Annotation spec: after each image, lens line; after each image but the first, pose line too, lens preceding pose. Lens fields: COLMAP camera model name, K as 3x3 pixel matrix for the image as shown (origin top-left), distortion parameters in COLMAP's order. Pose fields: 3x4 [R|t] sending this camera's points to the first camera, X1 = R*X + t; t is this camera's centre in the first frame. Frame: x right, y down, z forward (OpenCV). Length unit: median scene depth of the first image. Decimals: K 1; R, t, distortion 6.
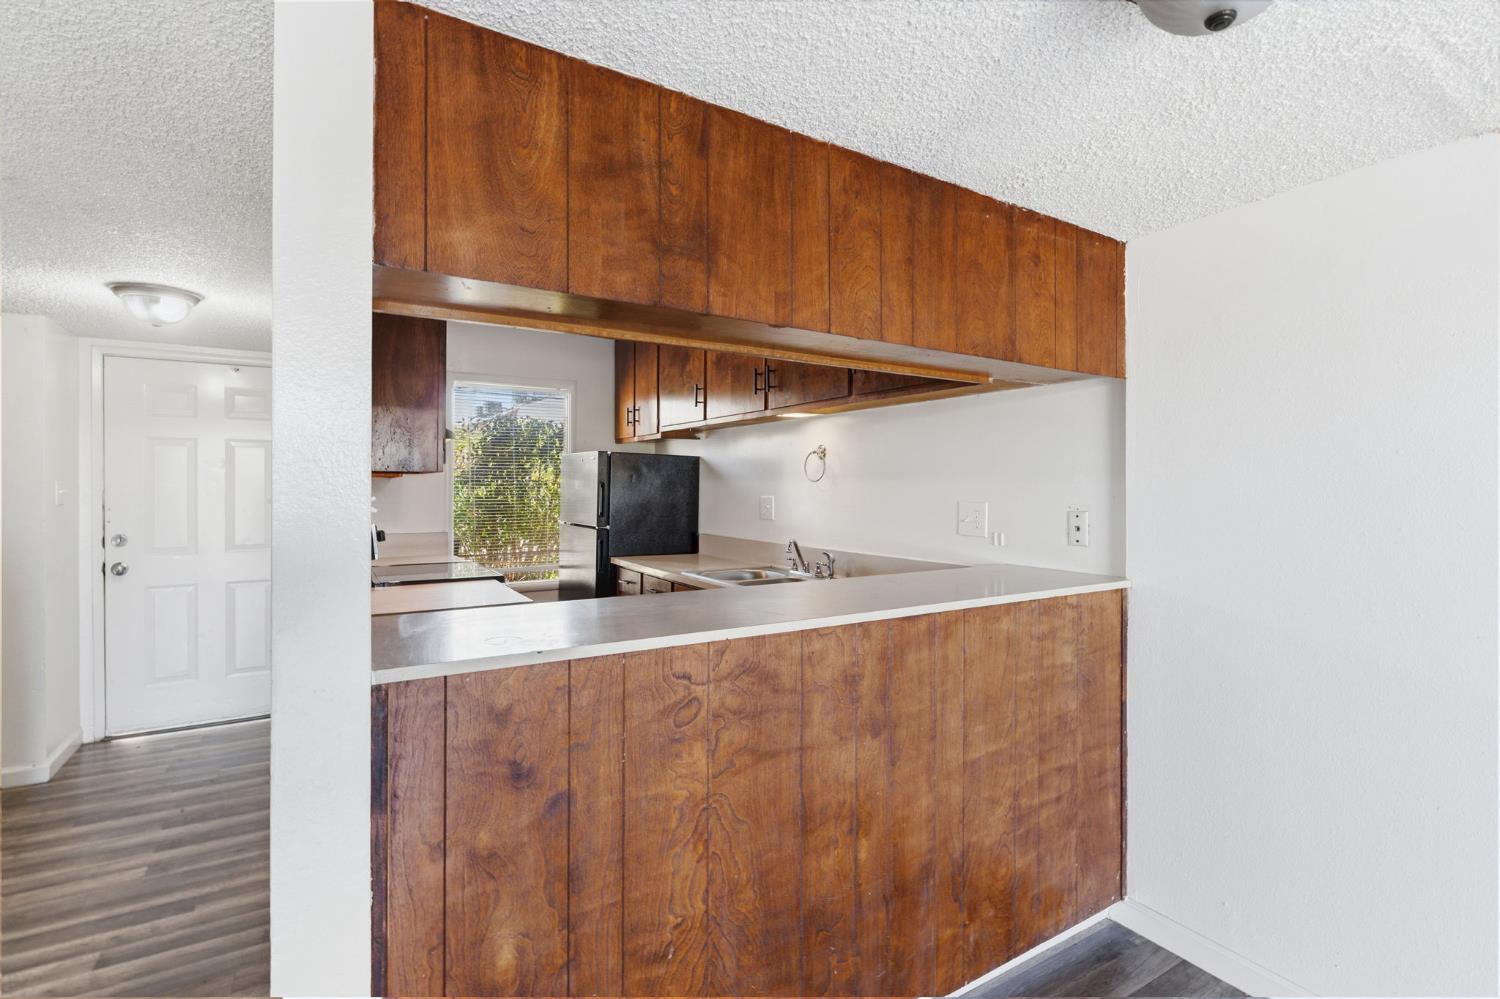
lens RADIAL K [[701.6, 0, 751.8], [0, 701.6, 486.3], [0, 0, 1]] dist [-0.003738, 0.000163]
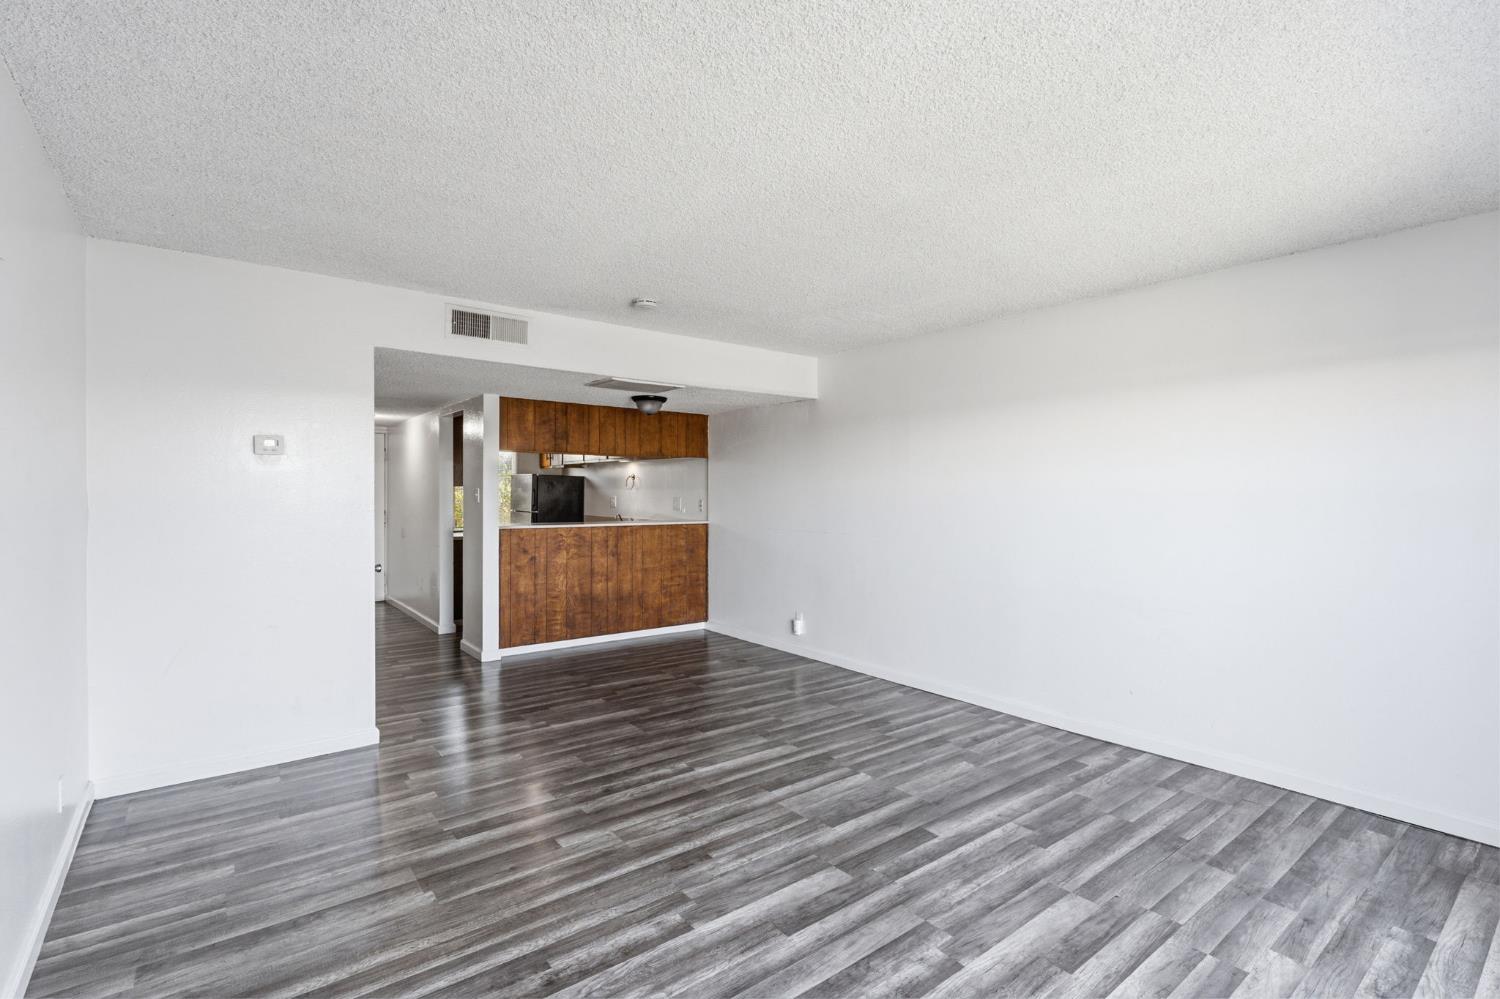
lens RADIAL K [[701.6, 0, 749.6], [0, 701.6, 489.9], [0, 0, 1]] dist [-0.003738, 0.000163]
pose [[0.994237, 0.001456, 0.107195, 0.419444], [-0.001089, 0.999993, -0.003484, 0.002461], [-0.107200, 0.003347, 0.994232, -2.417403]]
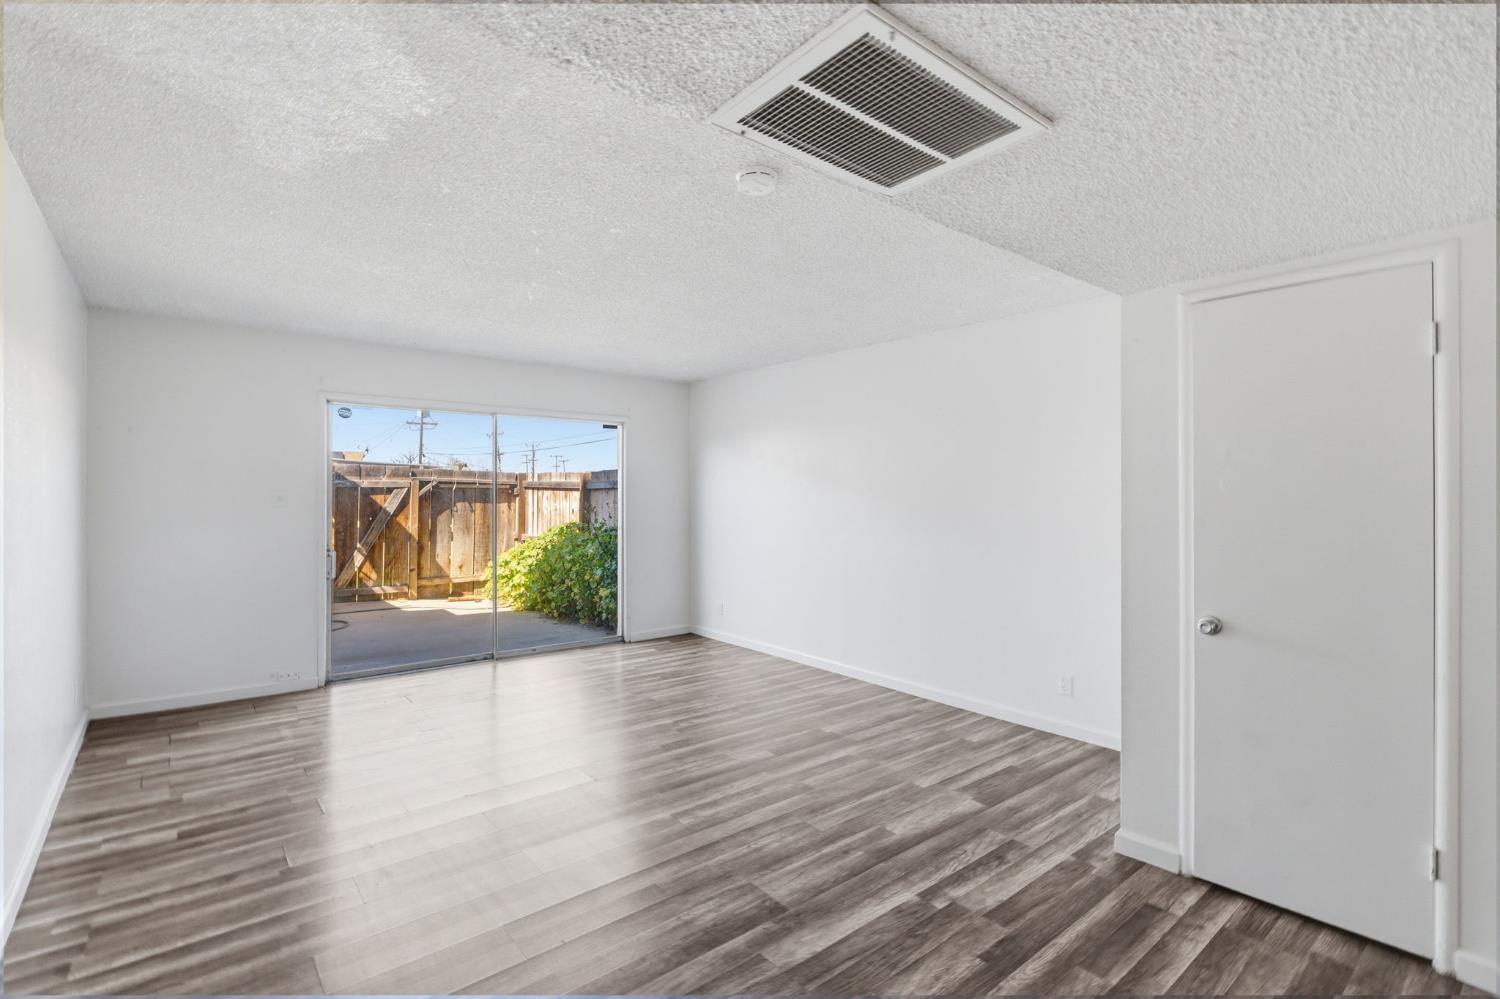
lens RADIAL K [[701.6, 0, 753.1], [0, 701.6, 487.9], [0, 0, 1]] dist [-0.003738, 0.000163]
pose [[-0.990304, -0.009653, -0.138579, 0.511436], [-0.008267, 0.999910, -0.010576, 0.001179], [0.138669, -0.009328, -0.990295, 0.847927]]
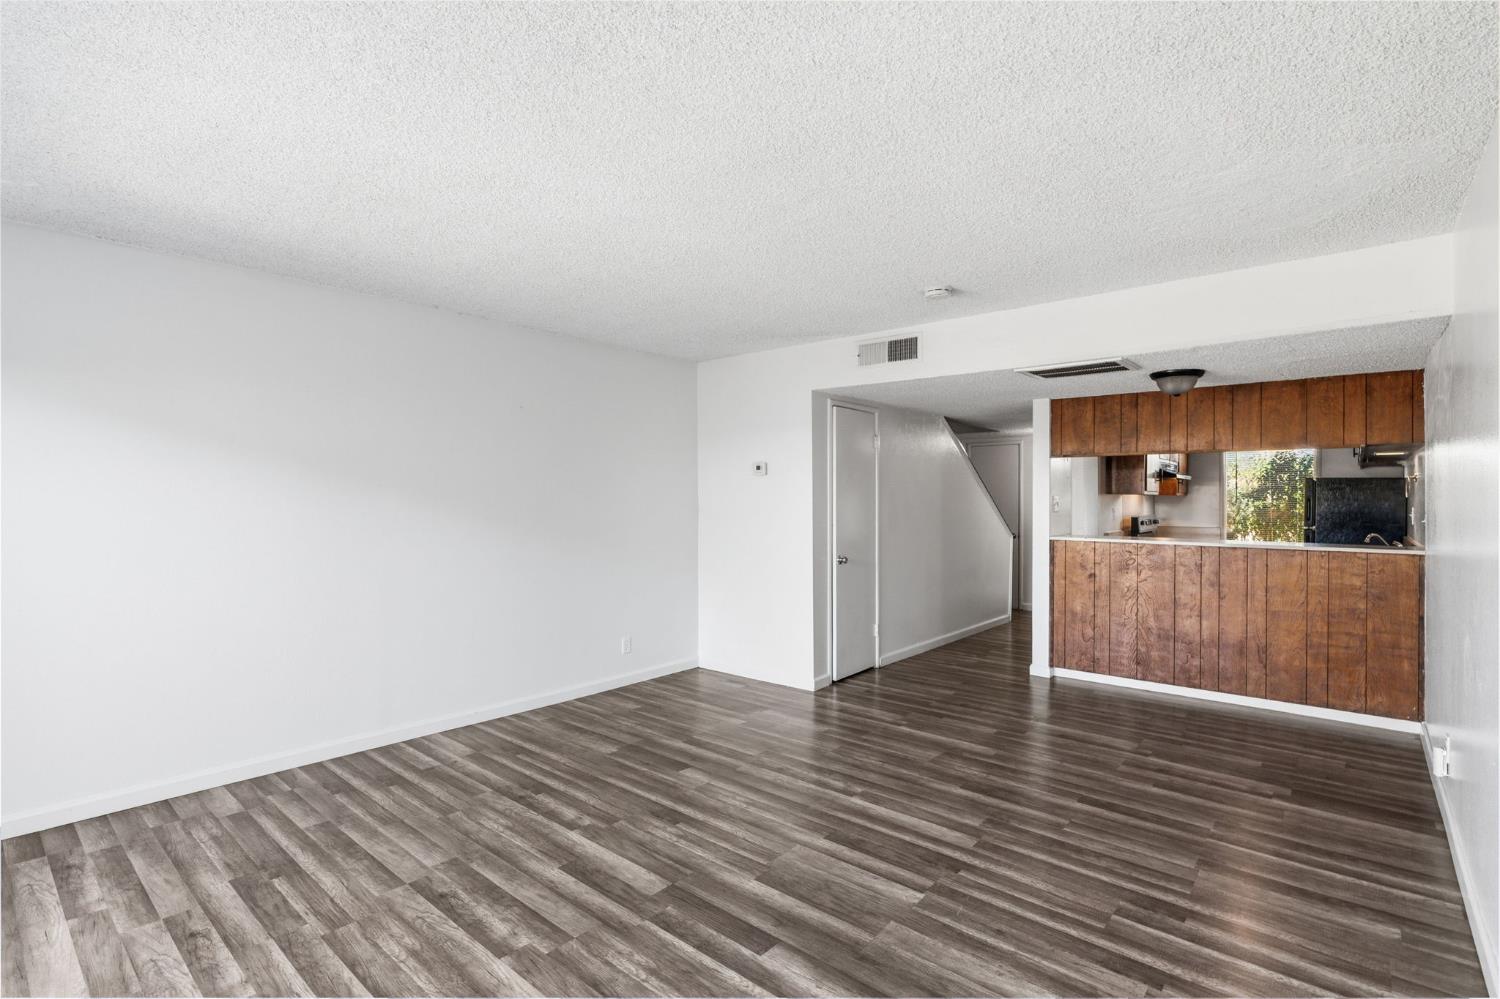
lens RADIAL K [[701.6, 0, 741.9], [0, 701.6, 502.4], [0, 0, 1]] dist [-0.003738, 0.000163]
pose [[0.295125, 0.002038, -0.955456, 1.948642], [-0.001241, 0.999998, 0.001750, 0.004993], [0.955458, 0.000669, 0.295127, -1.399384]]
